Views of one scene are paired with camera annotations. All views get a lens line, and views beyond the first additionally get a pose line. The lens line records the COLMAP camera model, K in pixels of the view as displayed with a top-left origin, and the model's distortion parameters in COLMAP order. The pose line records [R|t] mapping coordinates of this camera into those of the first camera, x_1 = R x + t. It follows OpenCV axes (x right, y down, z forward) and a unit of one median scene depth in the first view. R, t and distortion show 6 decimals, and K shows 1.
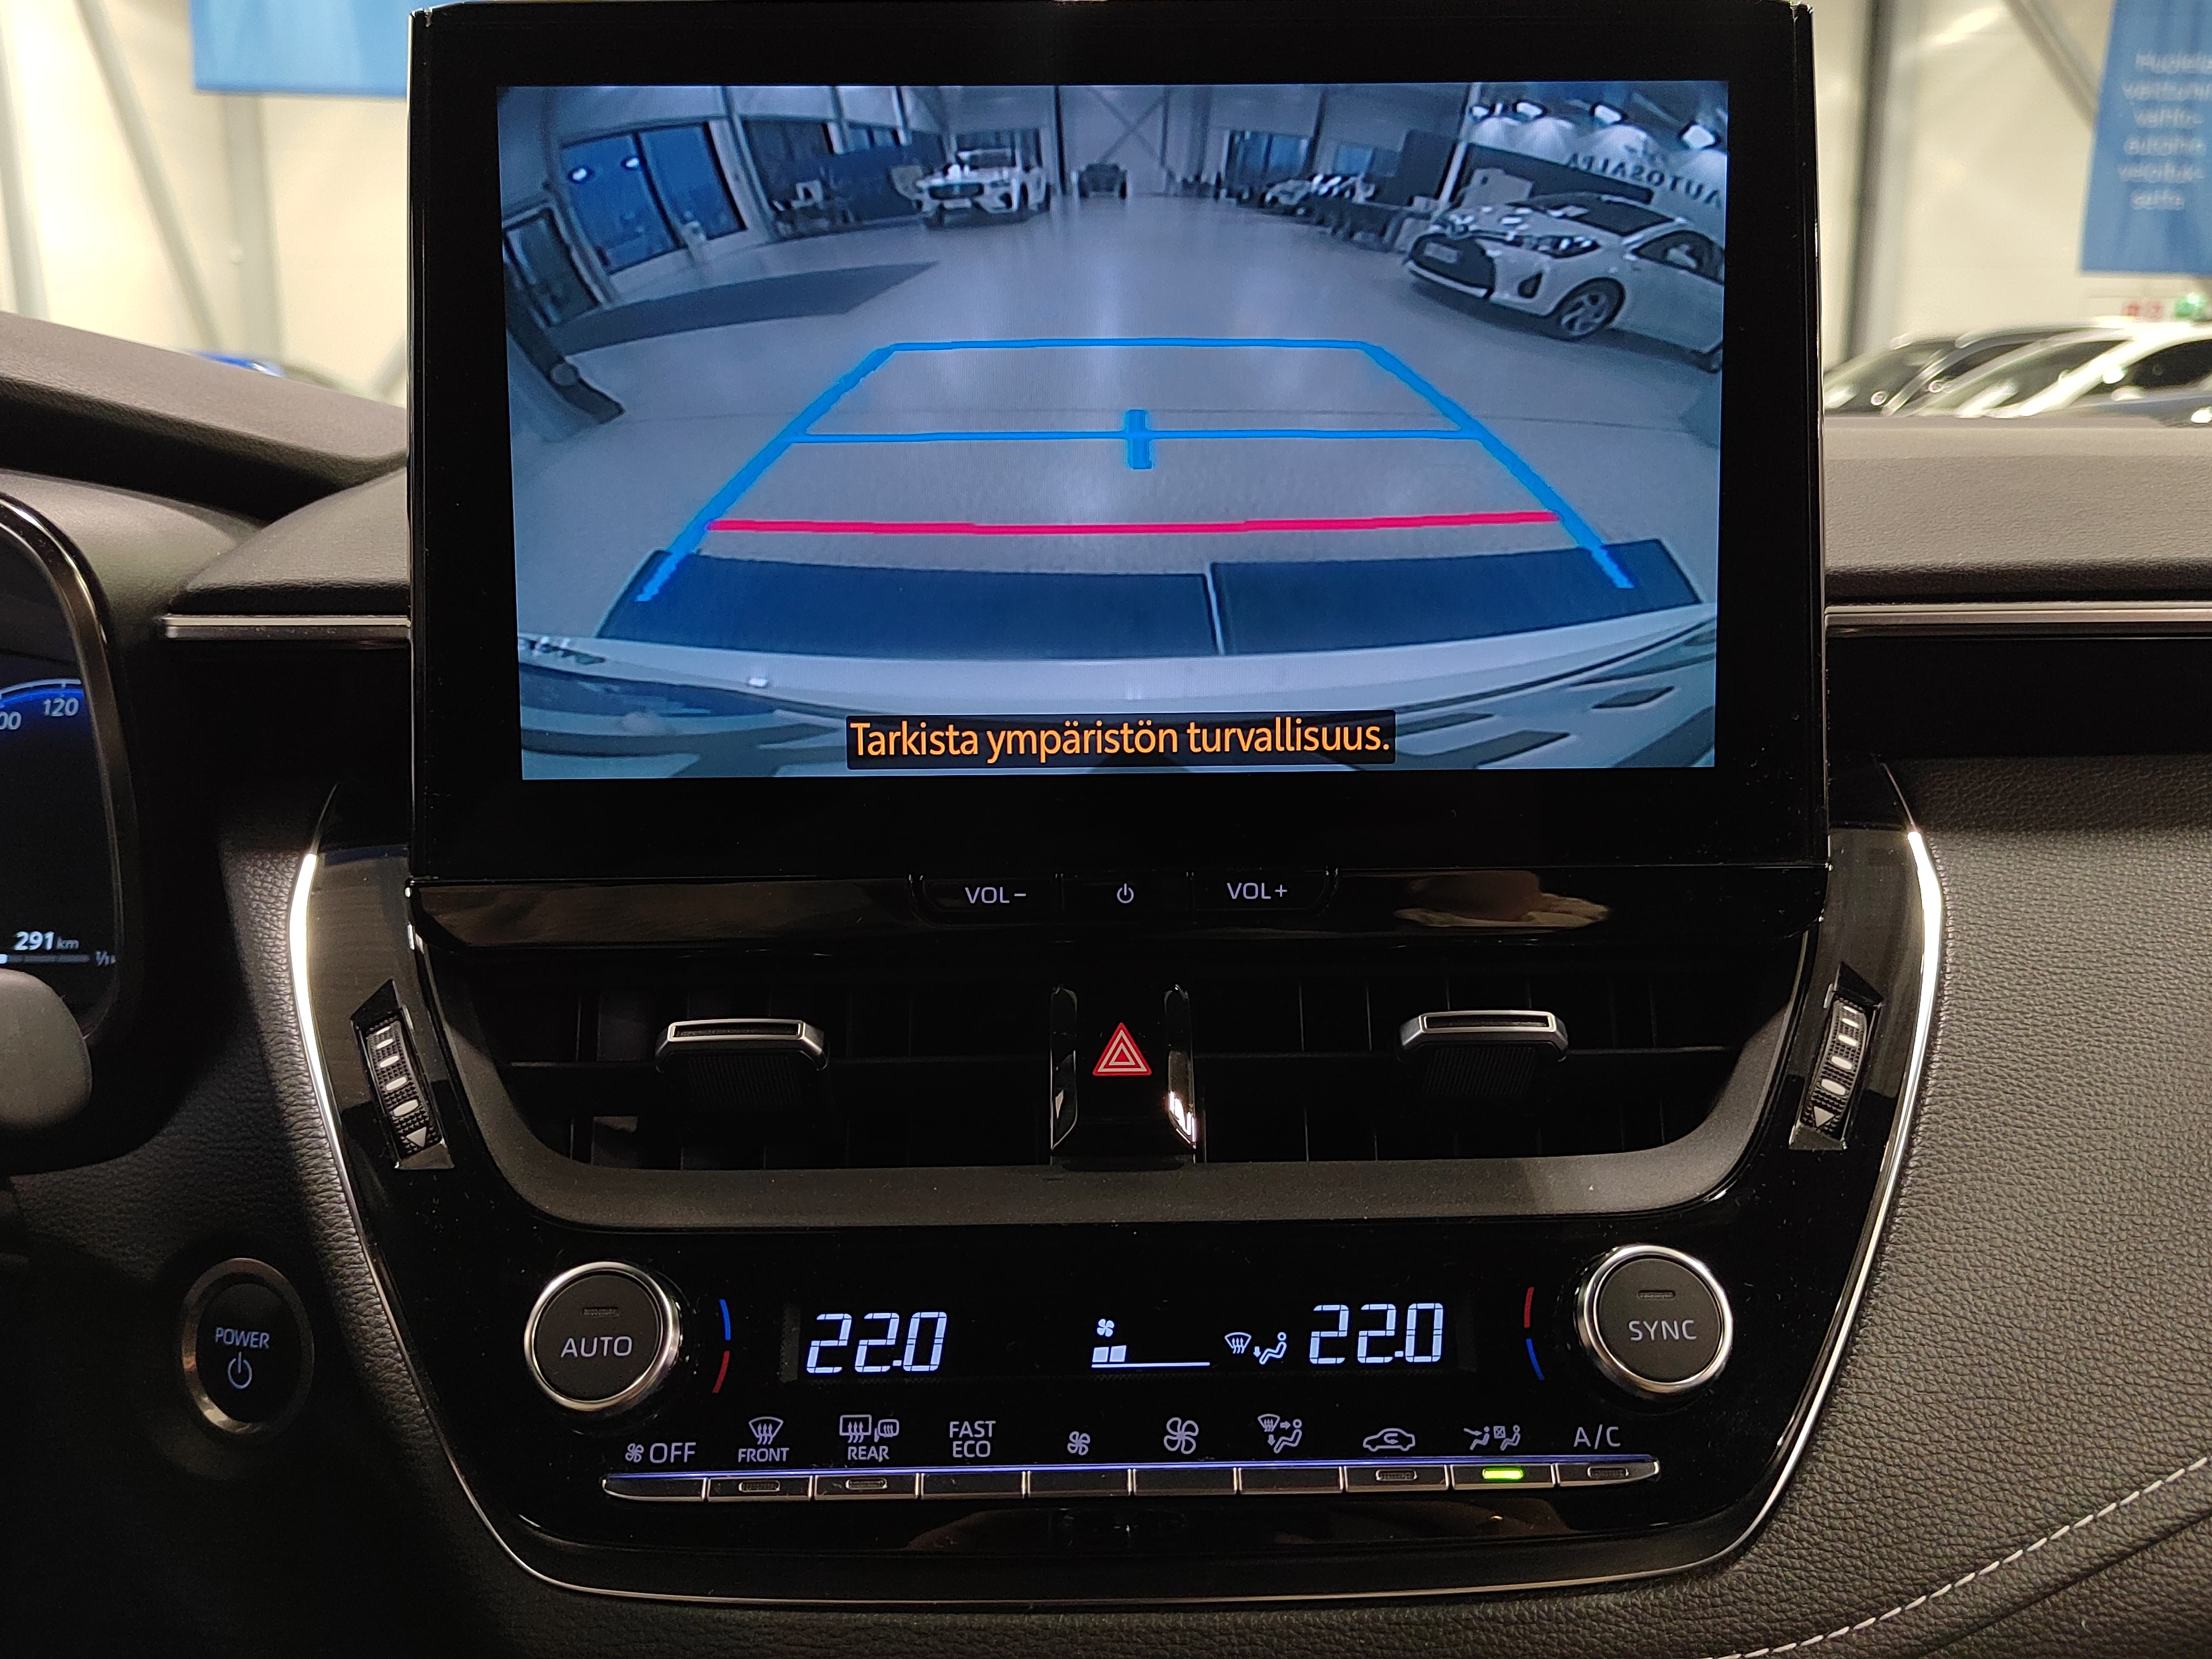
lens RADIAL K [[1810.0, 0, 1104.1], [0, 1810.0, 824.4], [0, 0, 1]] dist [0.051221, -0.051179]
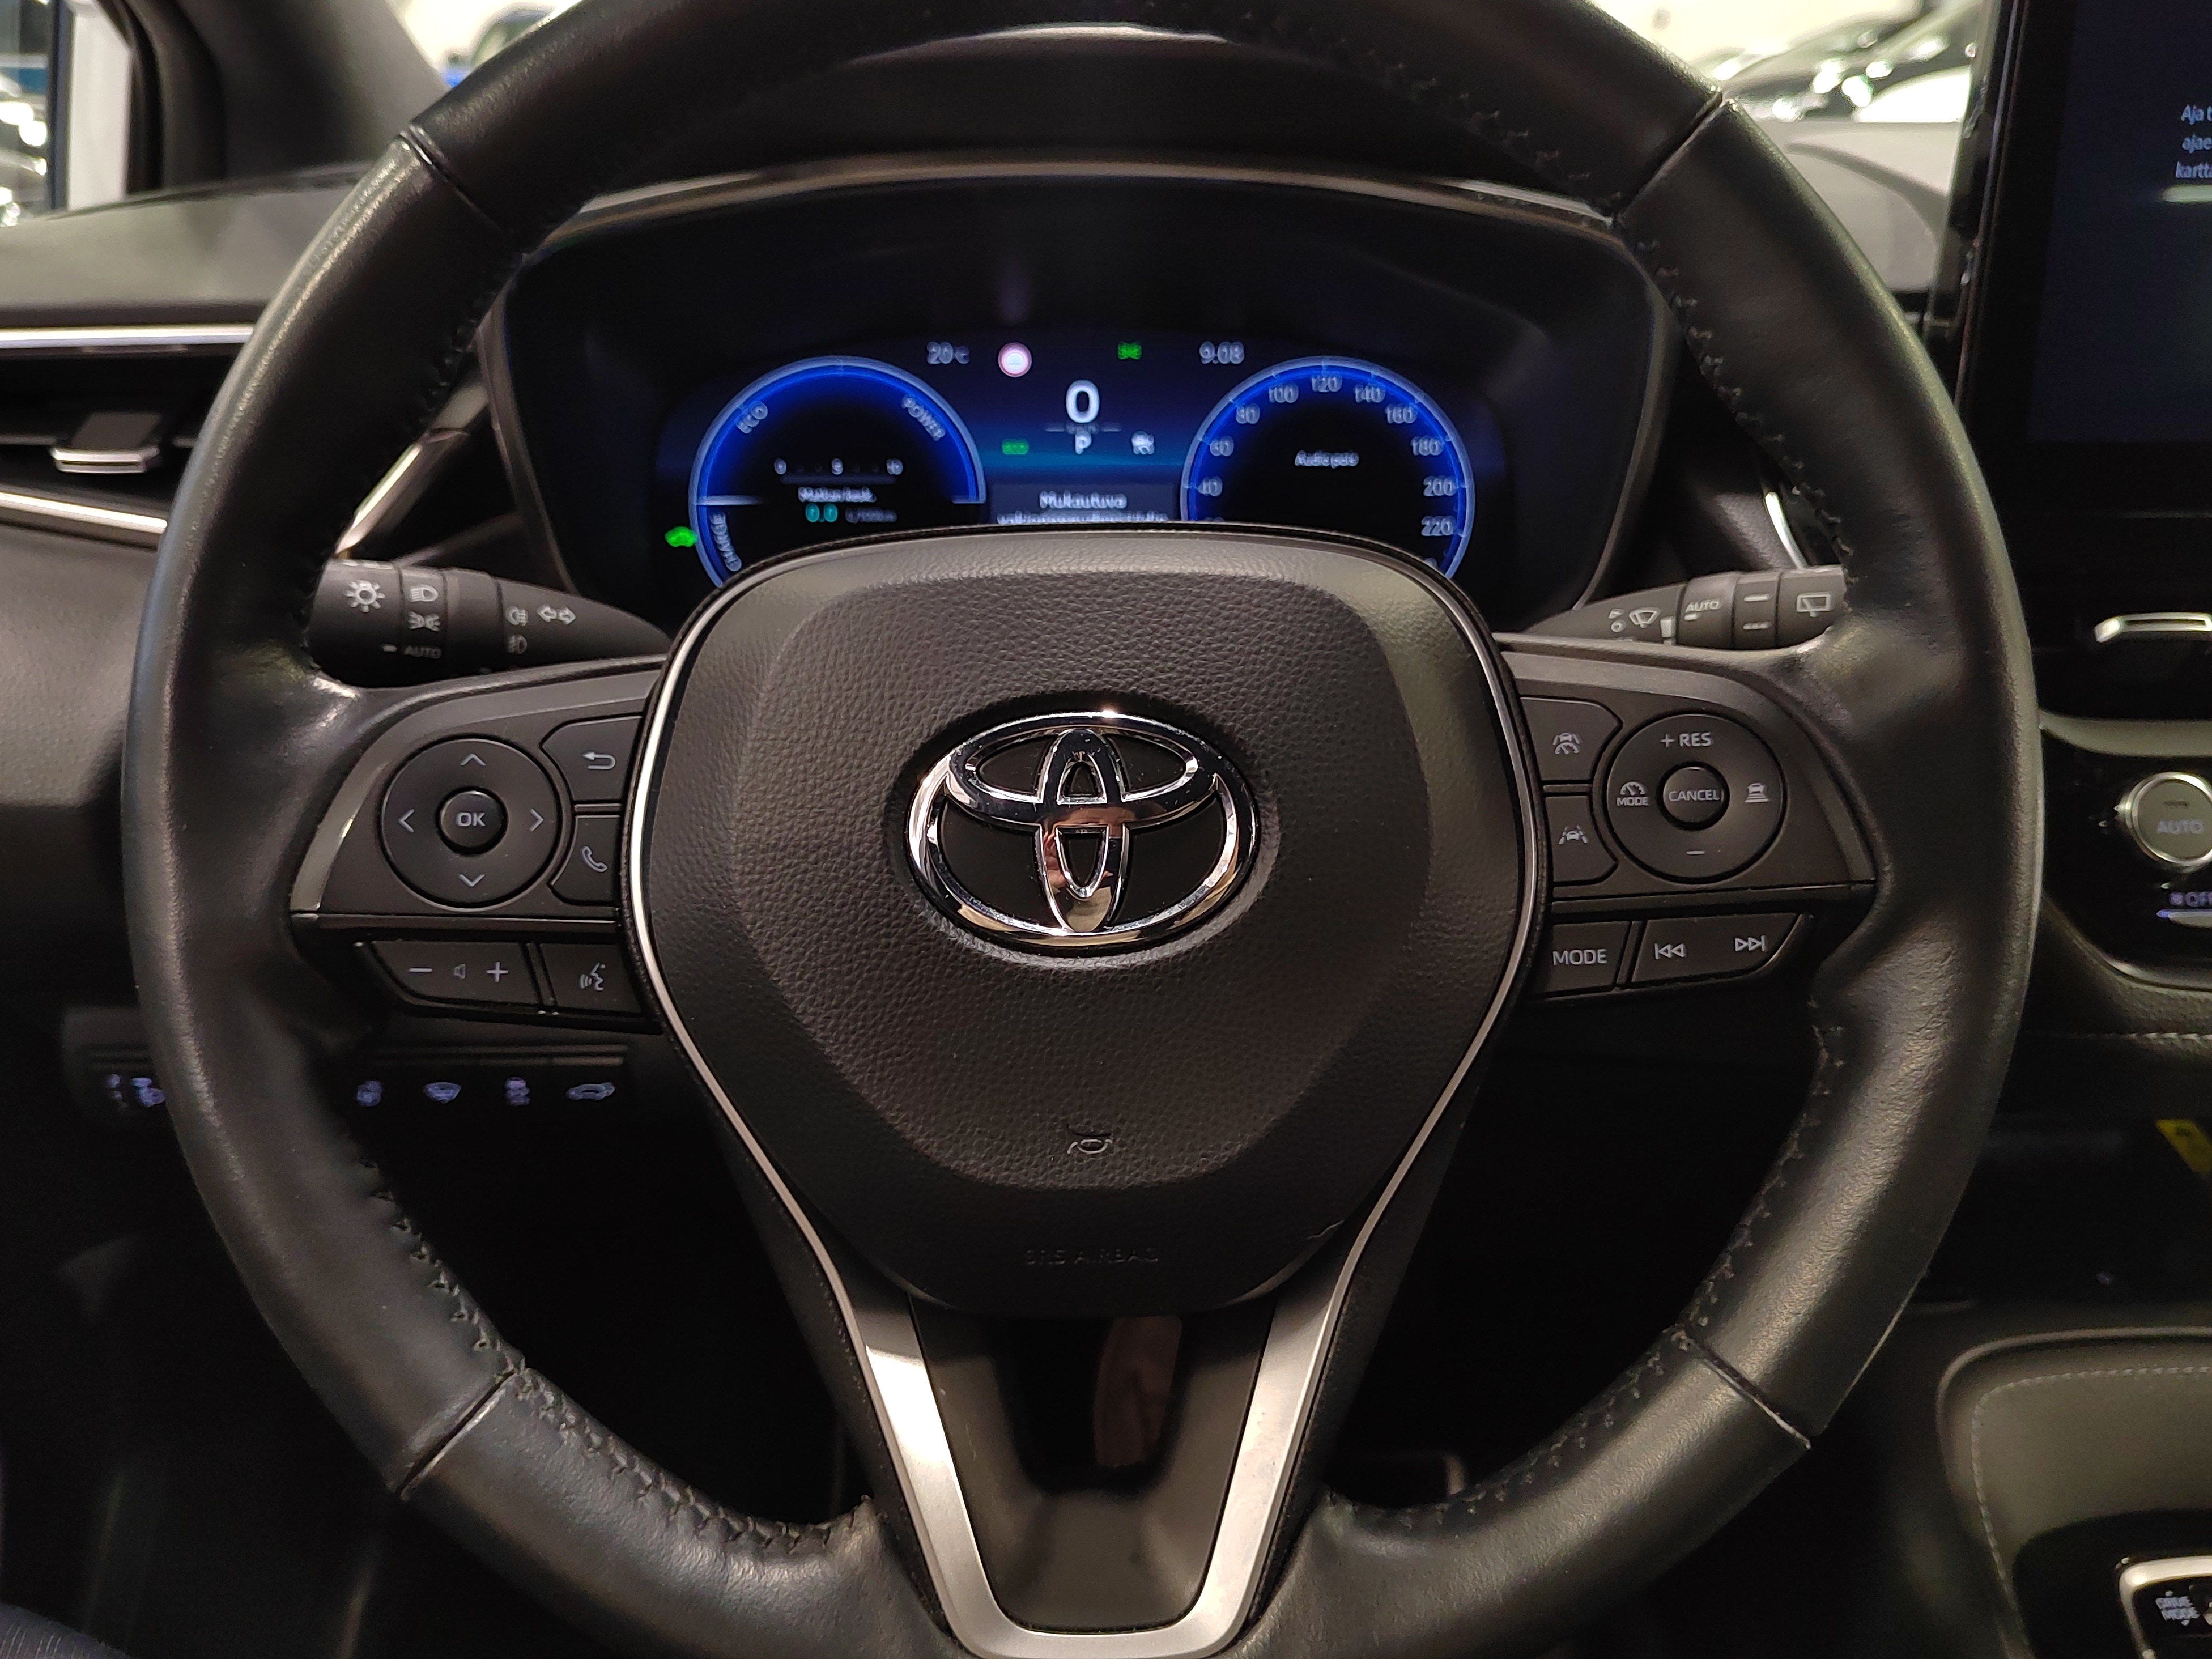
lens RADIAL K [[1810.0, 0, 1107.4], [0, 1810.0, 845.5], [0, 0, 1]] dist [0.051221, -0.051179]
pose [[0.999975, 0.006247, 0.003160, -1.041209], [-0.006739, 0.981216, 0.192796, 0.011959], [-0.001896, -0.192813, 0.981234, -0.408072]]
